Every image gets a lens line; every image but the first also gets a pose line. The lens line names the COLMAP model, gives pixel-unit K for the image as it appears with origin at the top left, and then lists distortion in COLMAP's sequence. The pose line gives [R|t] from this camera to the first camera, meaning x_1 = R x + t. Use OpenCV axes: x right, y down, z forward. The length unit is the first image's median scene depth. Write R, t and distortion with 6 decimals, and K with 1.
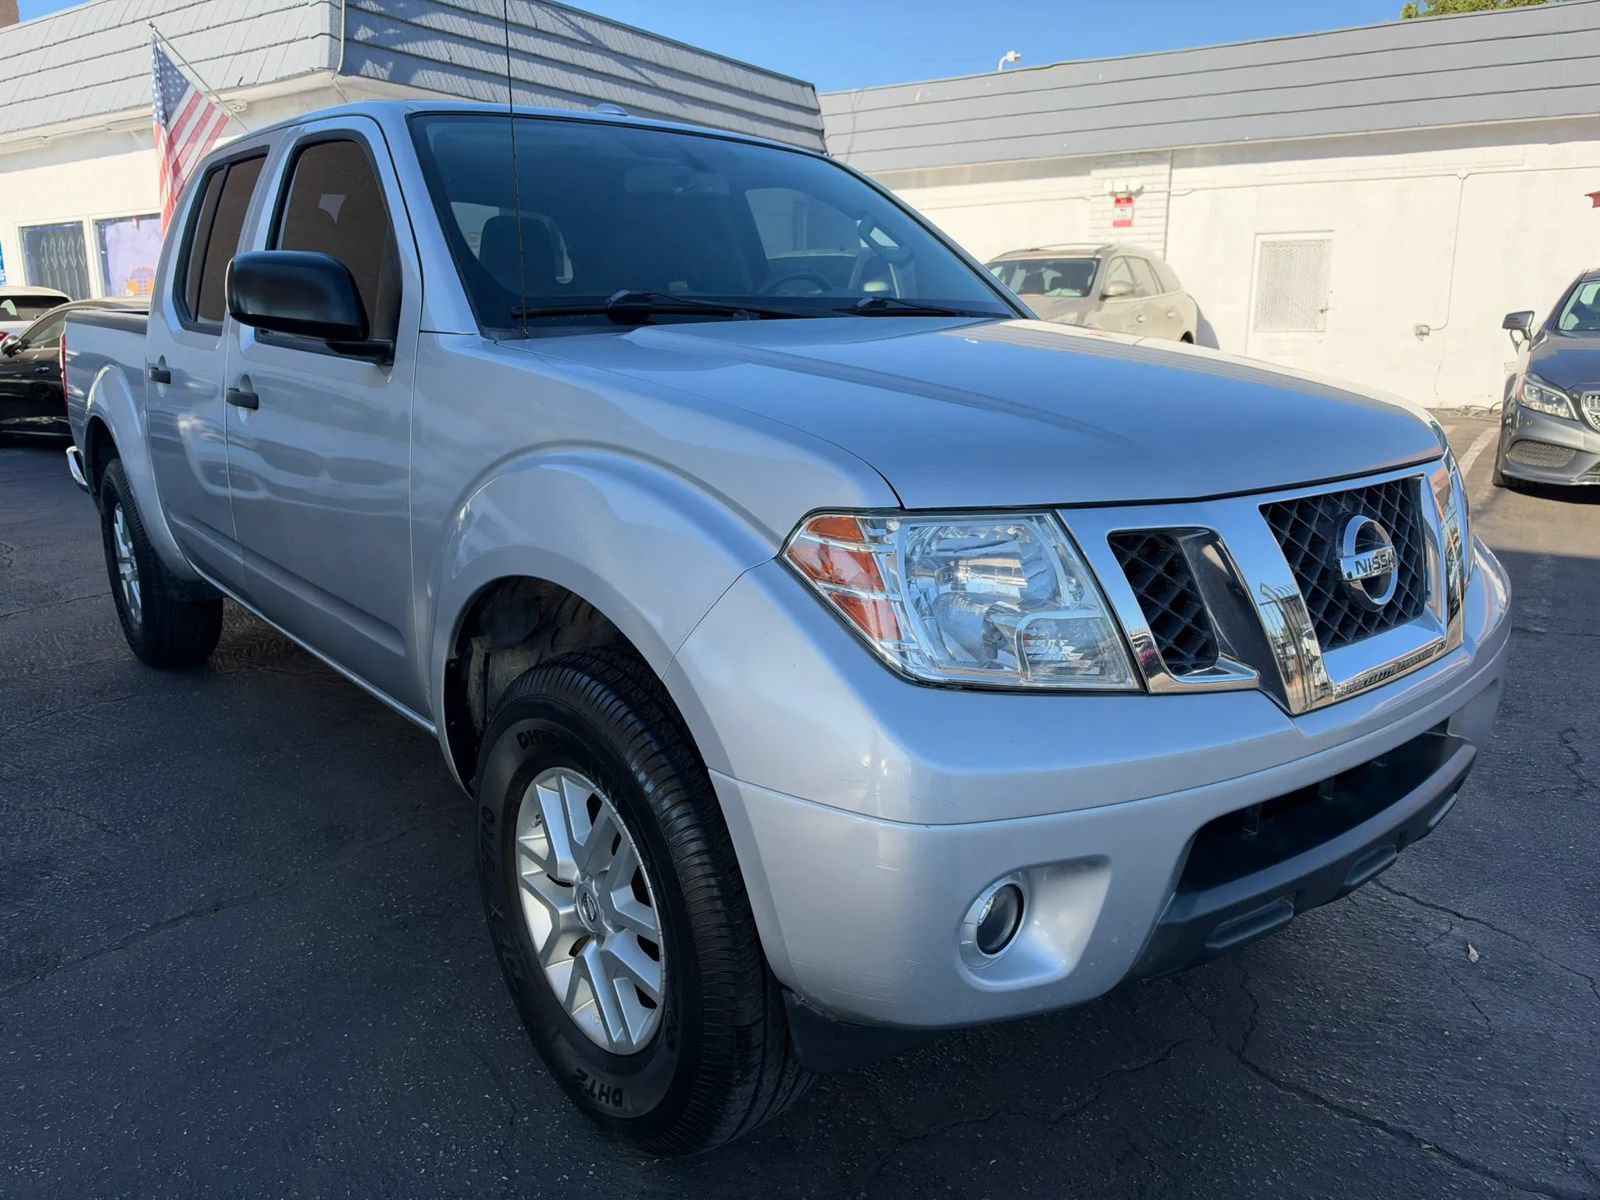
lens RADIAL K [[1179.4, 0, 798.1], [0, 1179.4, 600.3], [0, 0, 1]] dist [-0.015161, 0.000033]
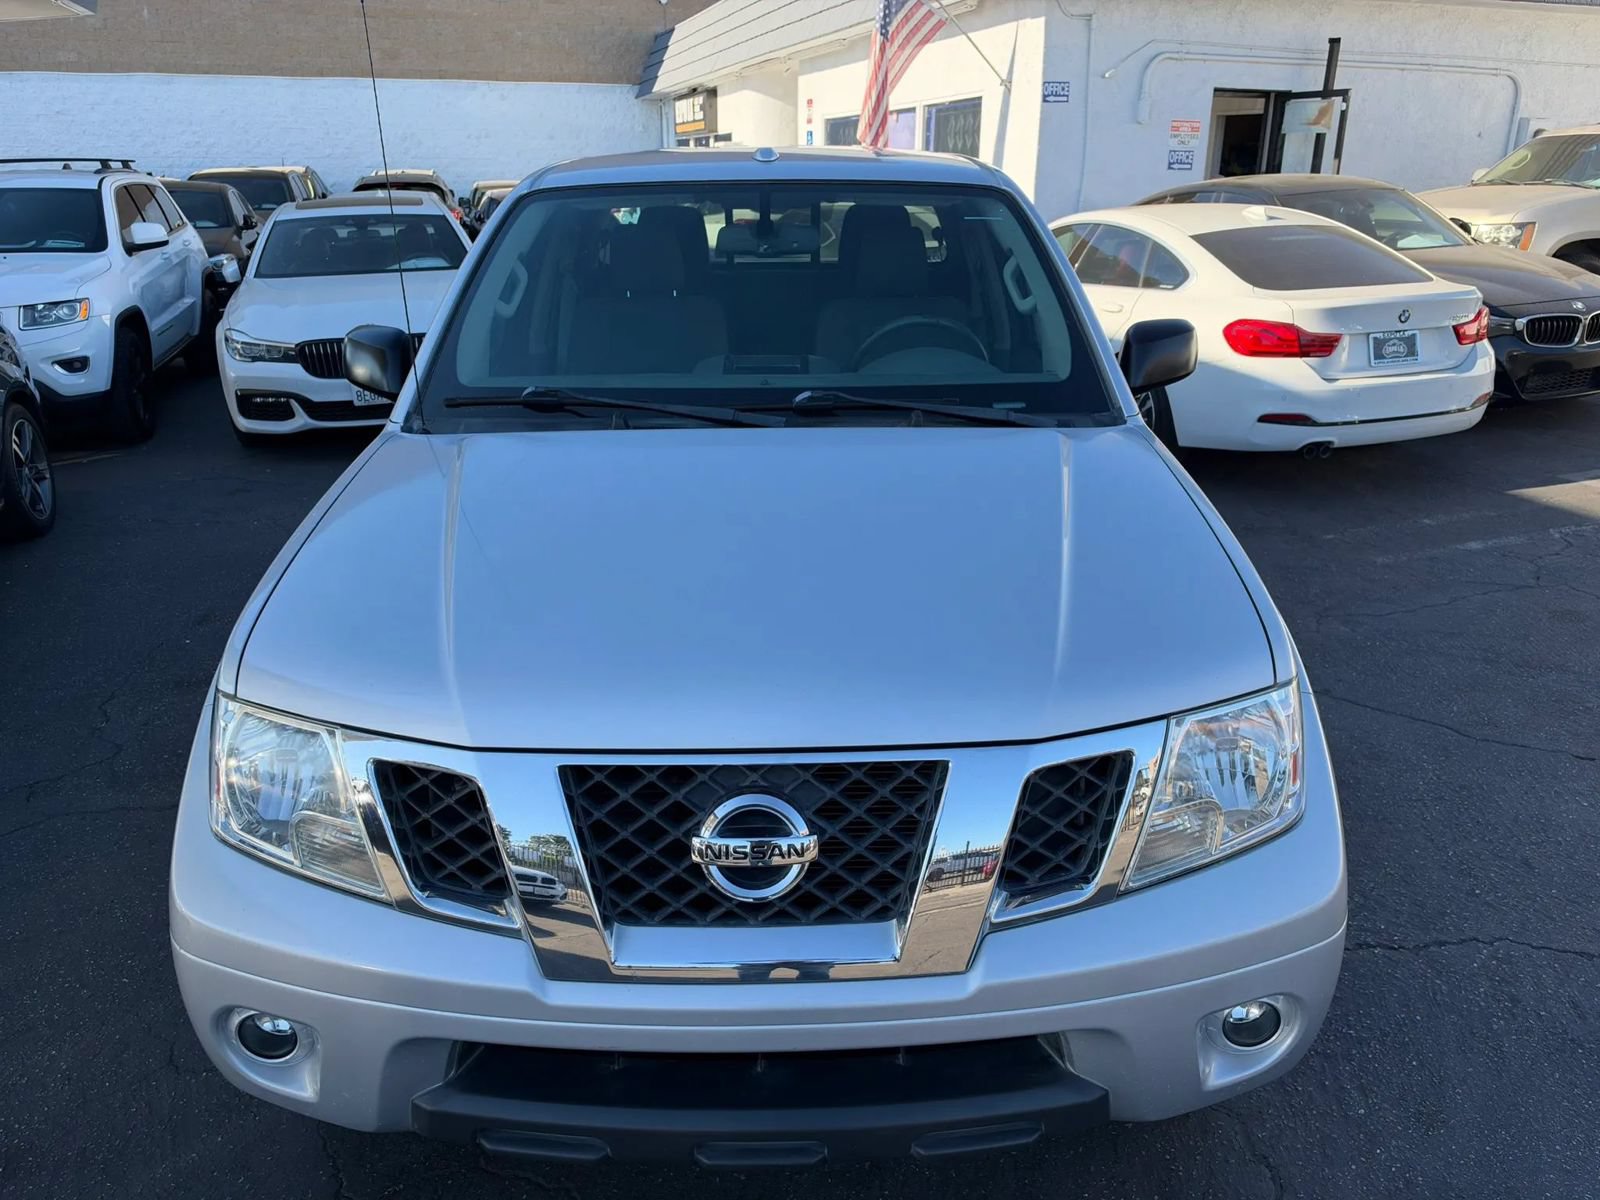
lens RADIAL K [[1179.4, 0, 796.0], [0, 1179.4, 598.1], [0, 0, 1]] dist [-0.015161, 0.000033]
pose [[0.774134, 0.213396, -0.595969, 0.830220], [-0.140265, 0.975888, 0.167236, -0.310127], [0.617287, -0.045869, 0.785400, 0.266521]]
